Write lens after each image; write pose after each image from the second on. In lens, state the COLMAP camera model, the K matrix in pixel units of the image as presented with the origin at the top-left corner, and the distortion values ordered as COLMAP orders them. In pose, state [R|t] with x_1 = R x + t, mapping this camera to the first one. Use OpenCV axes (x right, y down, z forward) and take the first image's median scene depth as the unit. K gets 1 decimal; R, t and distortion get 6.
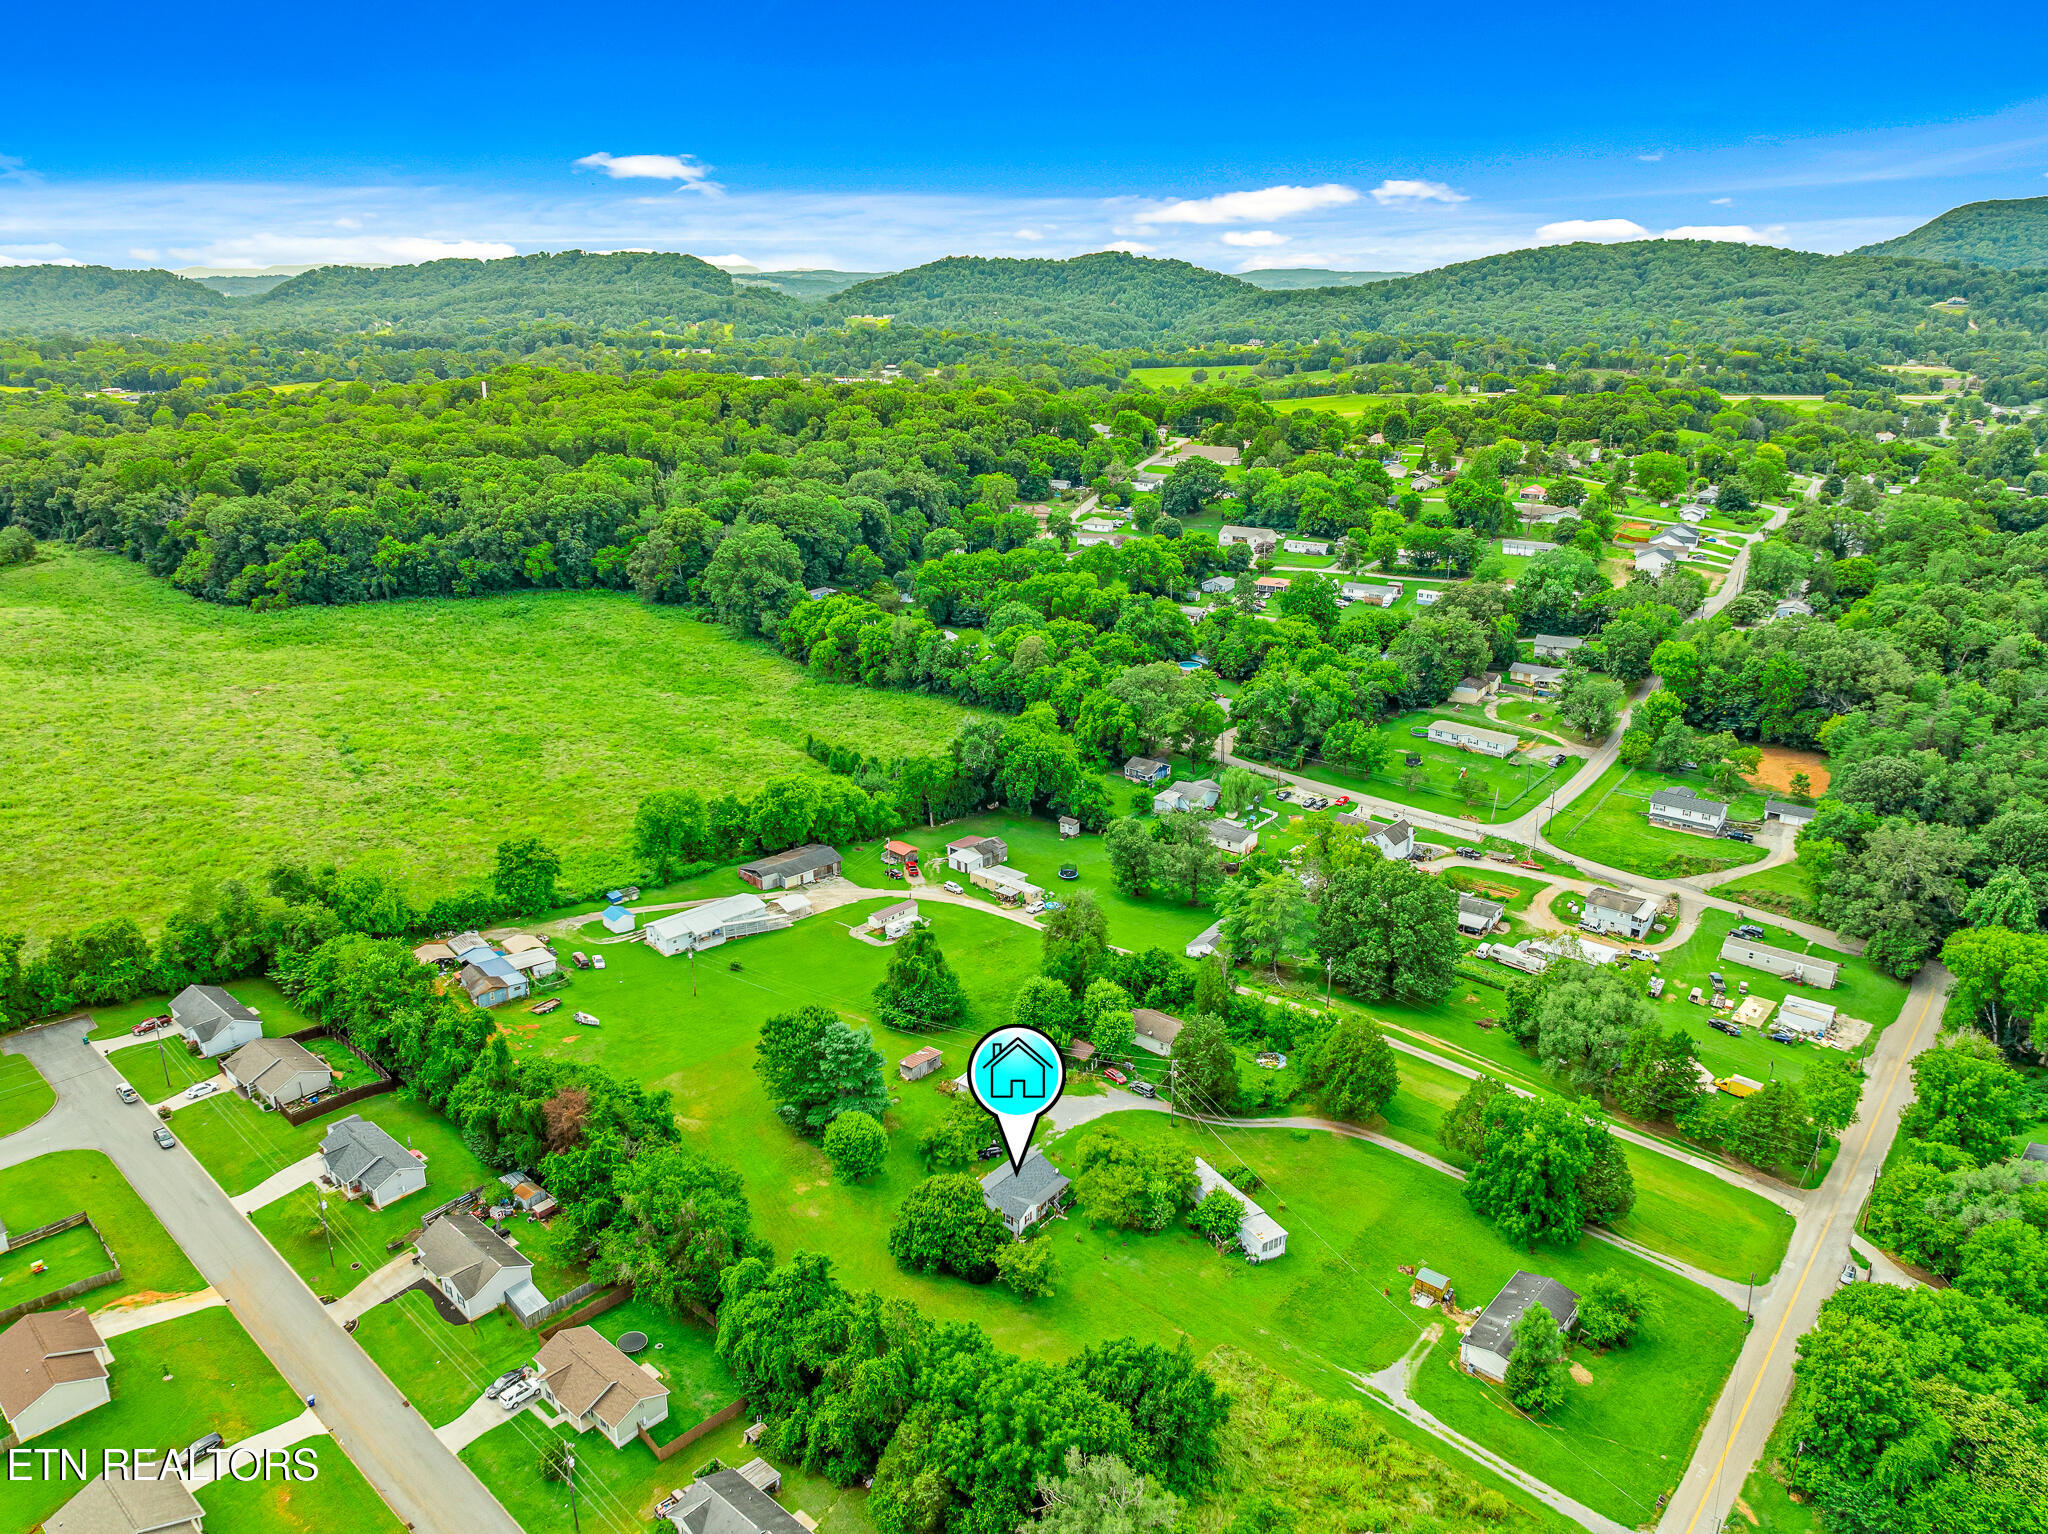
lens RADIAL K [[1447.0, 0, 1027.4], [0, 1447.0, 743.9], [0, 0, 1]] dist [-0.030767, -0.001225]
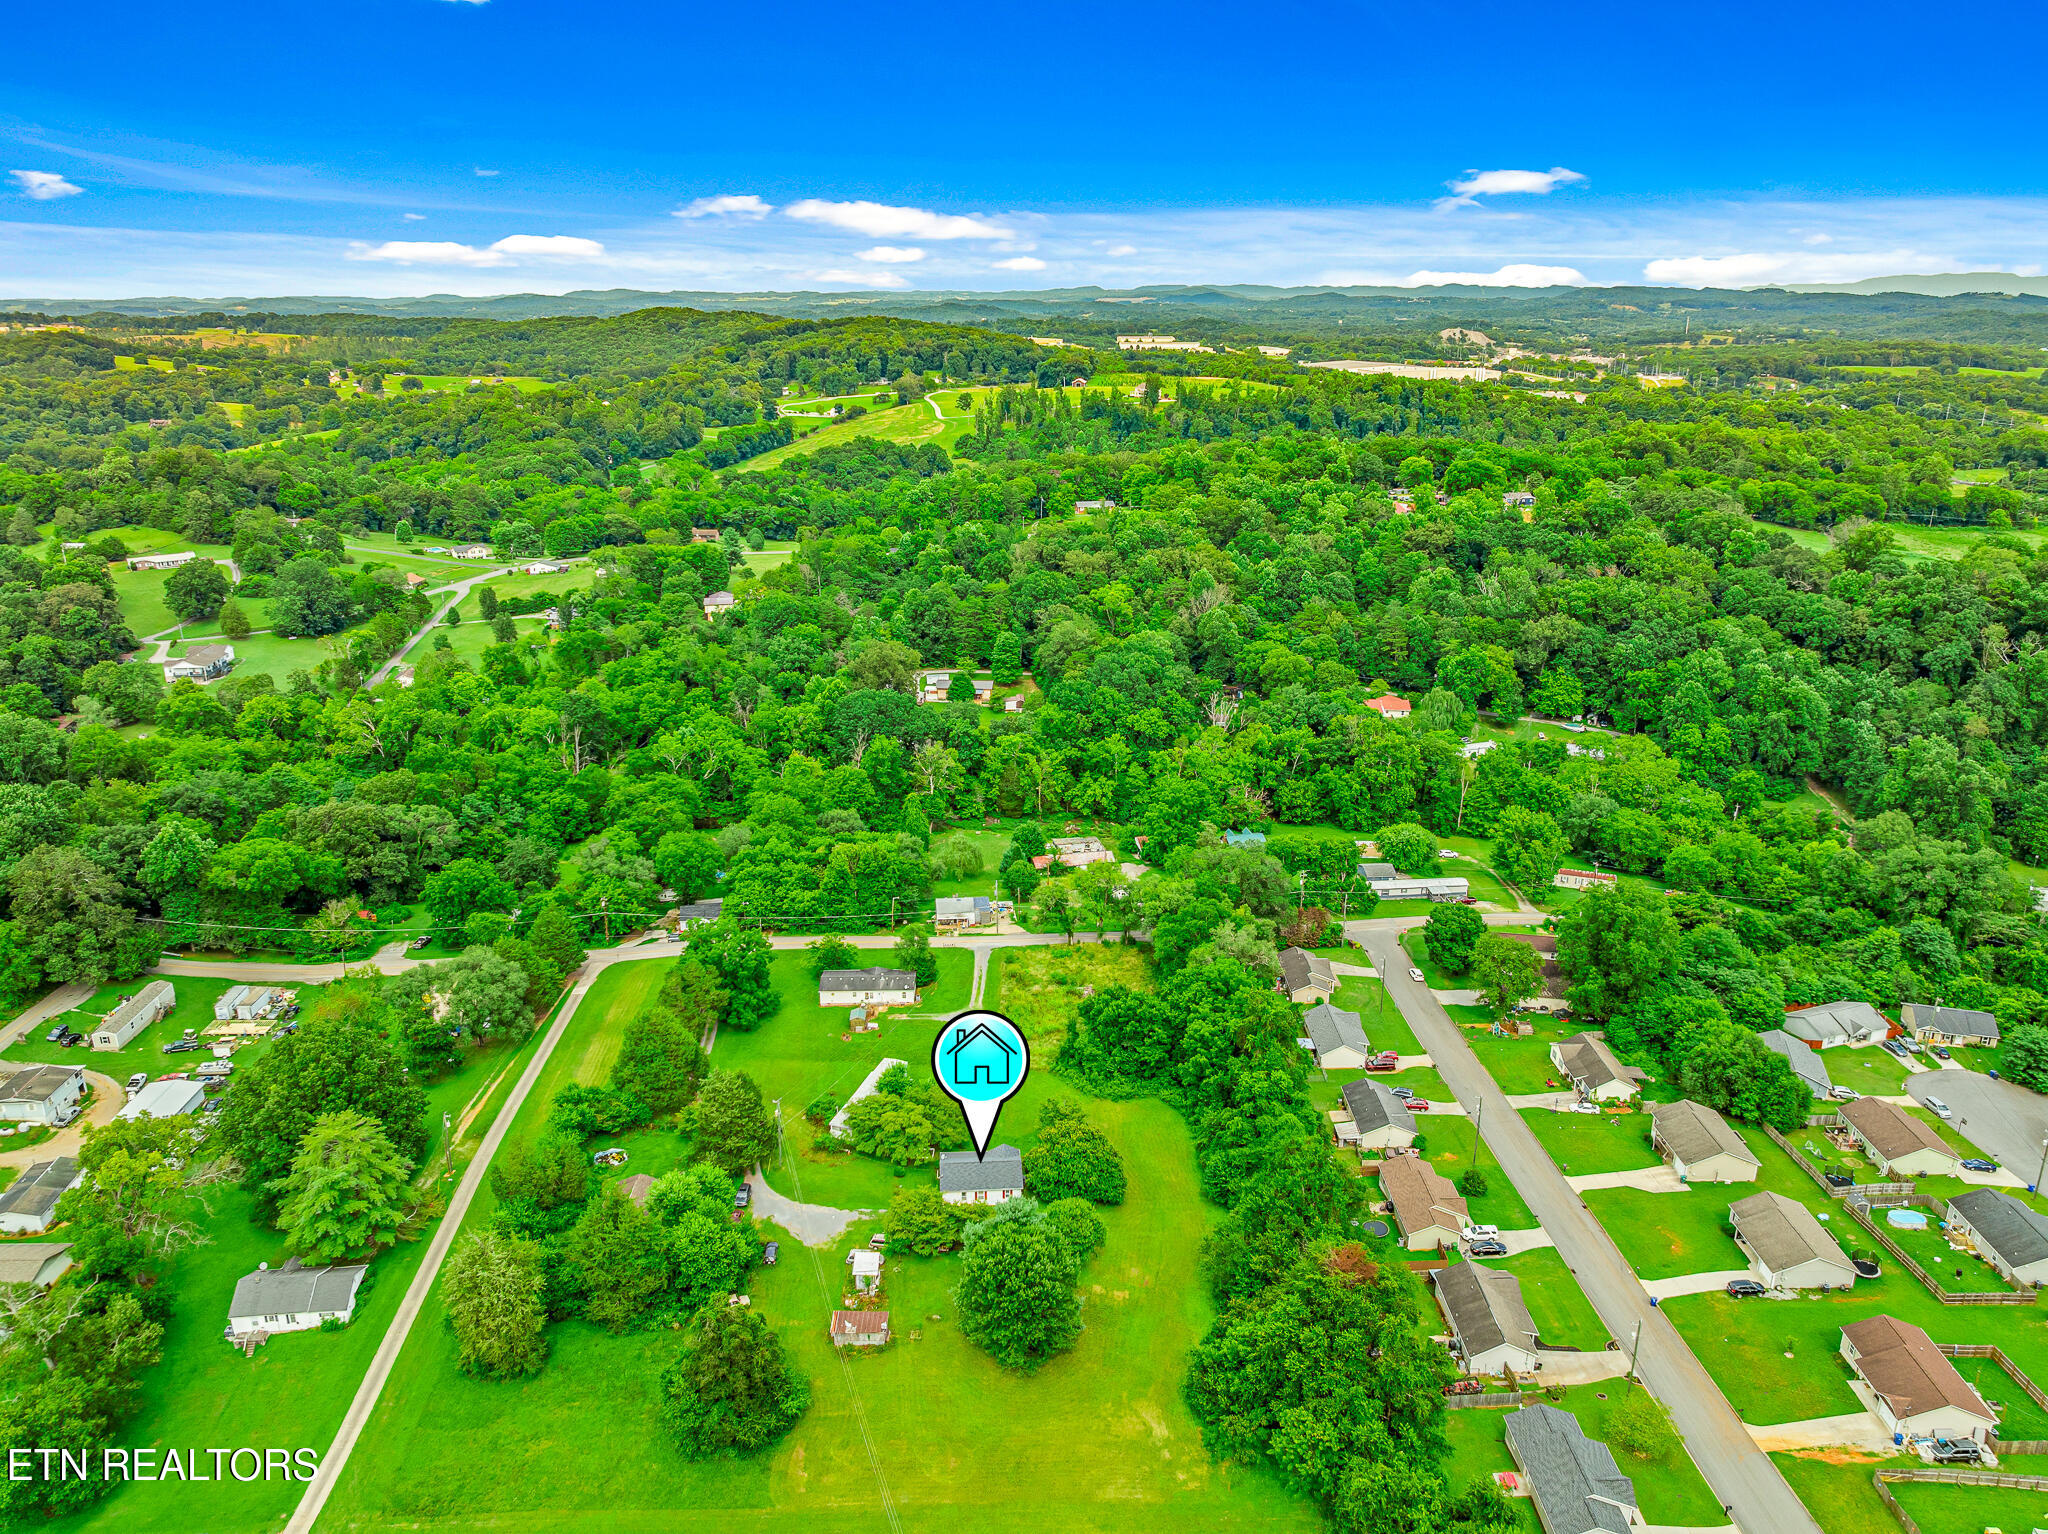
lens RADIAL K [[1444.8, 0, 1024.0], [0, 1444.8, 767.0], [0, 0, 1]] dist [-0.041126, 0.002262]
pose [[-0.672980, -0.230560, 0.702809, -0.397935], [0.240421, 0.830396, 0.502633, -0.257223], [-0.699497, 0.507232, -0.503408, 0.787131]]
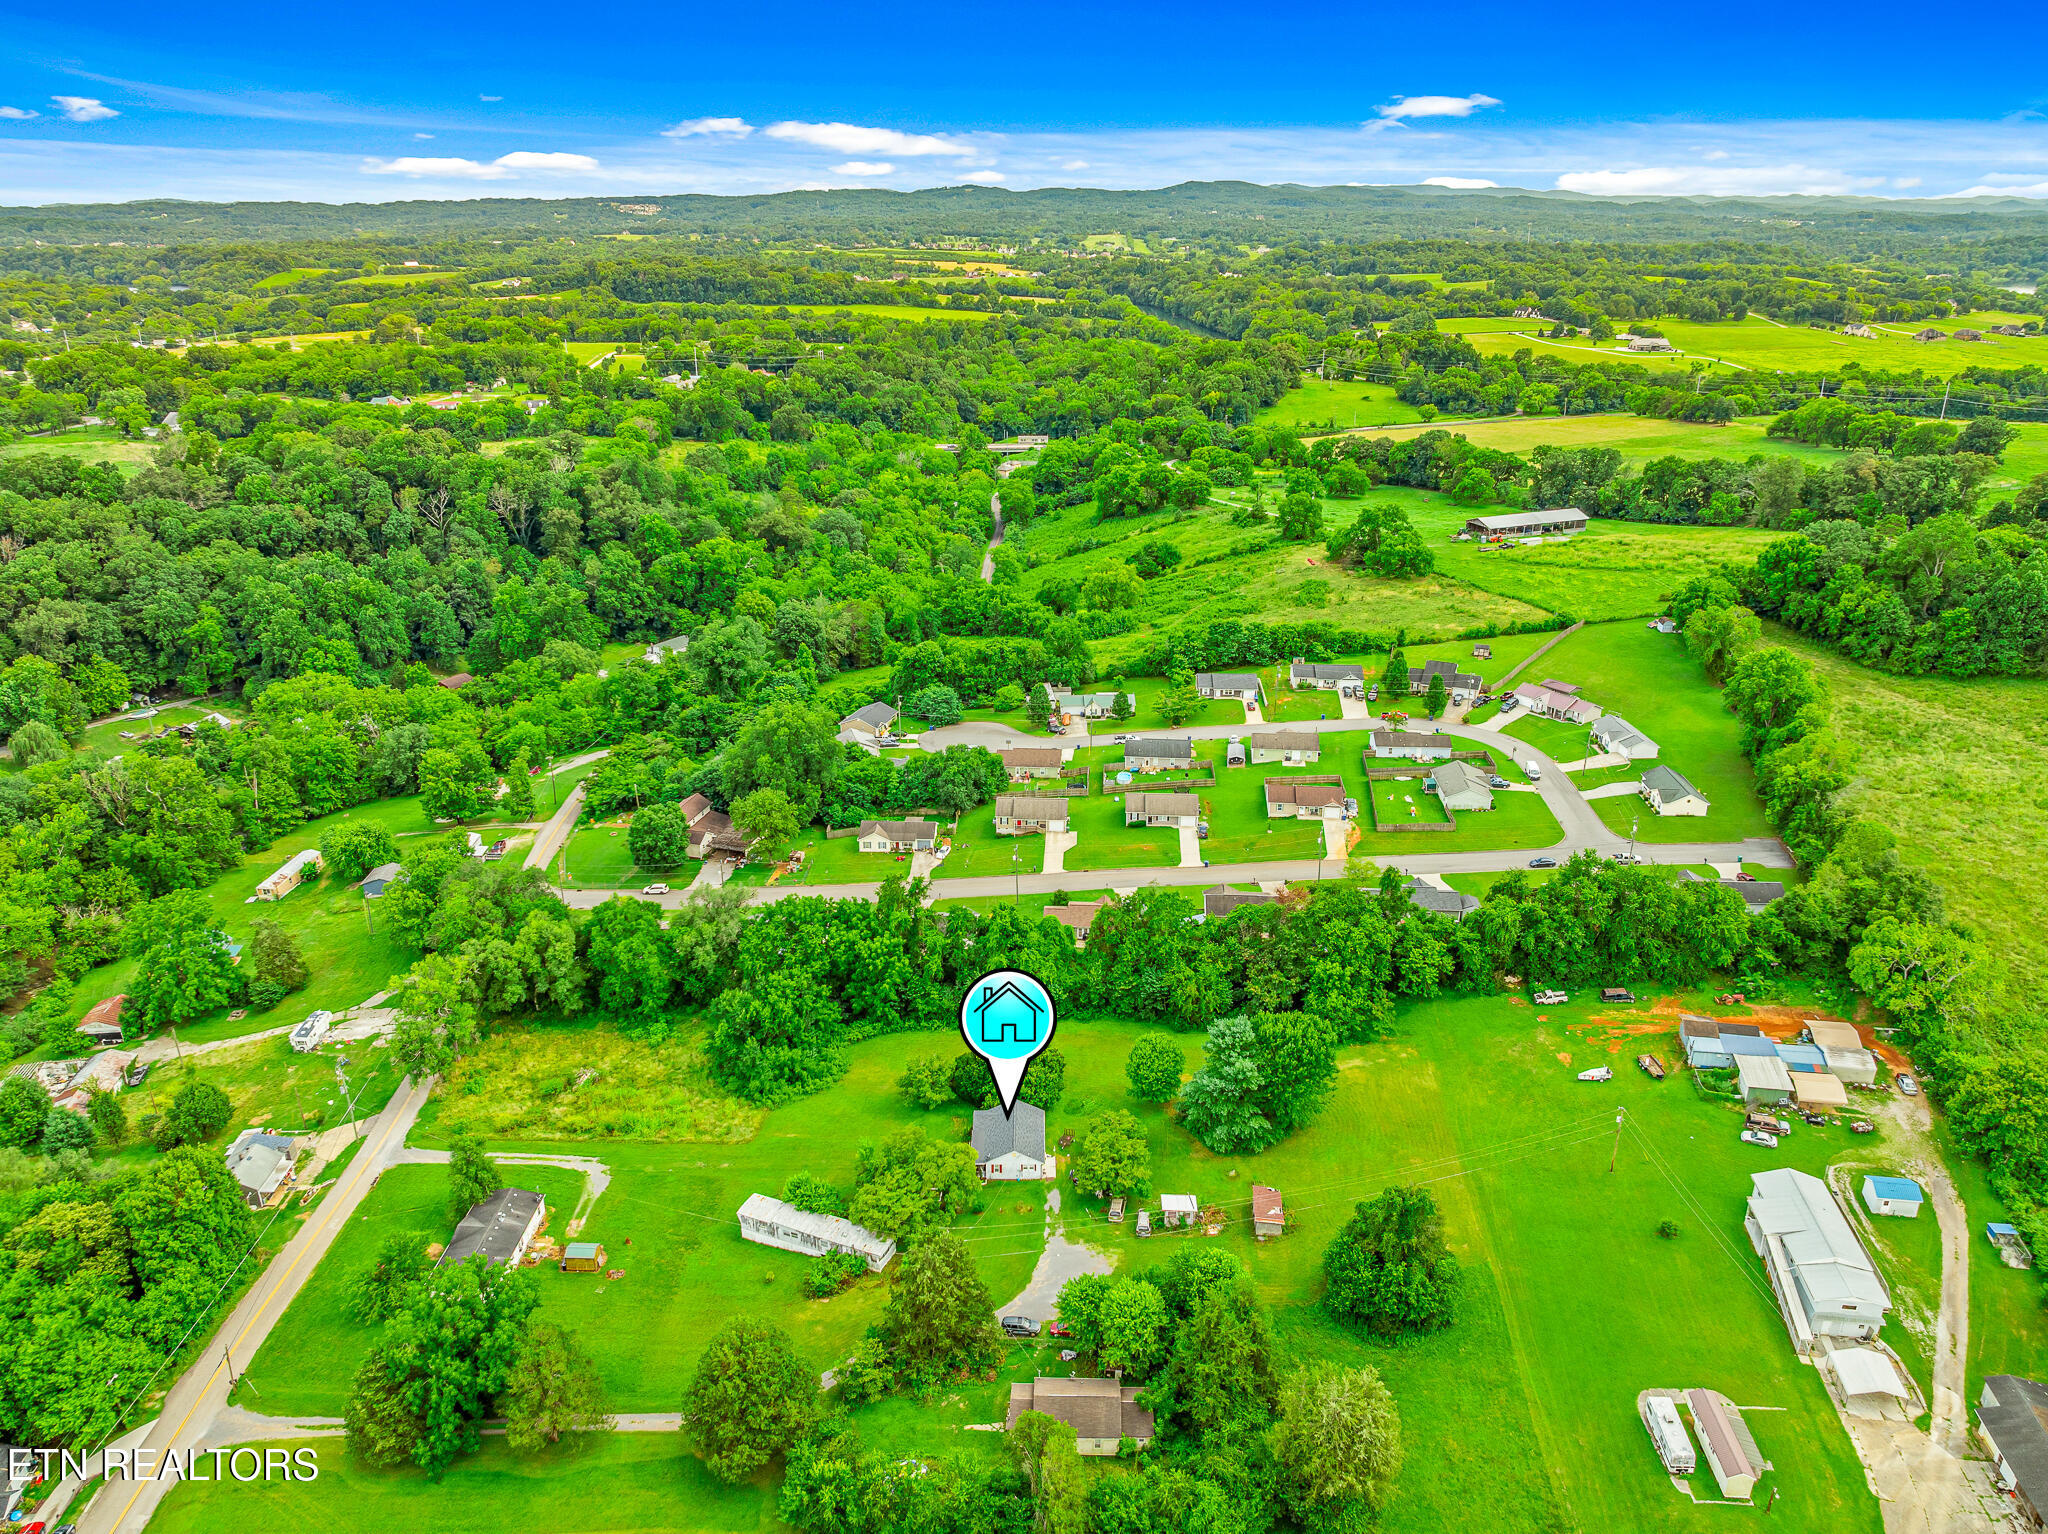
lens RADIAL K [[1454.8, 0, 1024.0], [0, 1454.8, 767.0], [0, 0, 1]] dist [-0.007613, -0.080008]
pose [[-0.777995, 0.233564, -0.583242, 0.293477], [-0.200976, 0.787032, 0.583258, -0.268241], [0.595258, 0.570990, -0.565366, 0.826122]]
